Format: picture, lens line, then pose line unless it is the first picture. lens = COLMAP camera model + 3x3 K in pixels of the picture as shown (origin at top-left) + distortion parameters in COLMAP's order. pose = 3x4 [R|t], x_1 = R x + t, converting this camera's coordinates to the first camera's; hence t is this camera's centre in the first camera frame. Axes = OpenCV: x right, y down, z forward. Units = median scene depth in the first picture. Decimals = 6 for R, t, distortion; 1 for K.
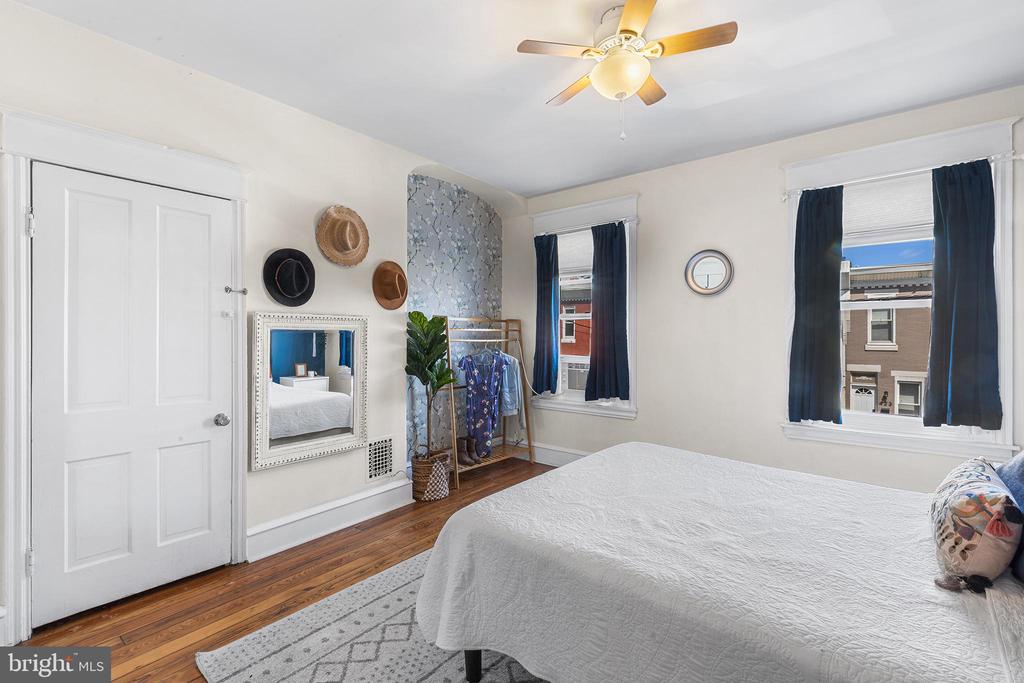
lens RADIAL K [[464.8, 0, 512.8], [0, 464.8, 335.7], [0, 0, 1]] dist [0.001762, -0.000867]
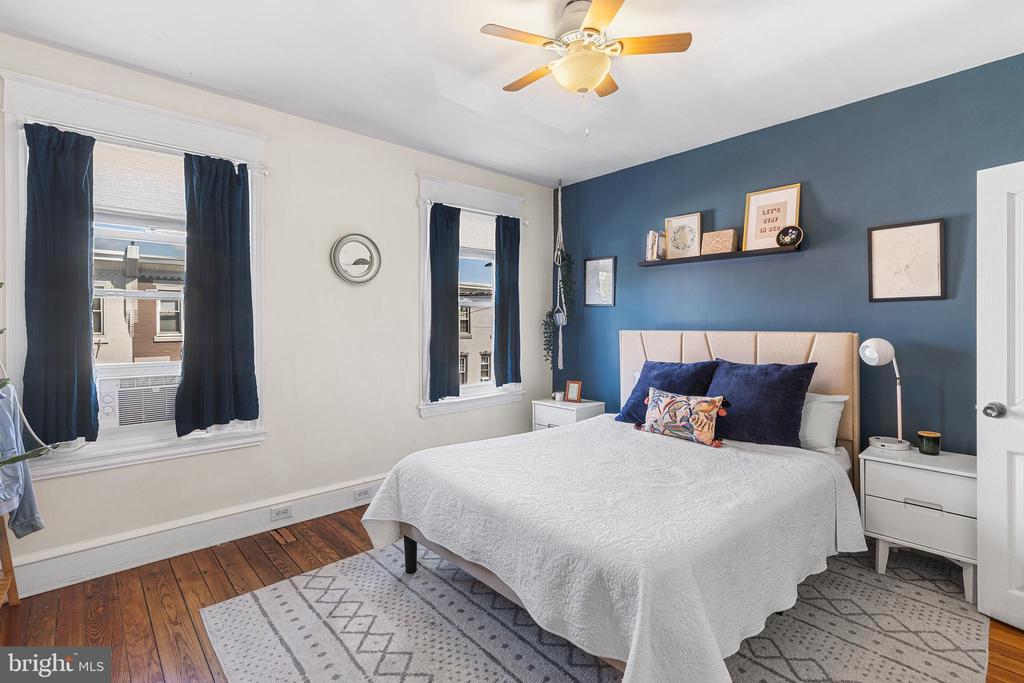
lens RADIAL K [[464.8, 0, 518.5], [0, 464.8, 324.7], [0, 0, 1]] dist [0.001762, -0.000867]
pose [[0.153312, -0.003272, 0.988172, -0.370643], [0.007096, 0.999972, 0.002211, -0.004405], [-0.988152, 0.006673, 0.153331, 0.460153]]
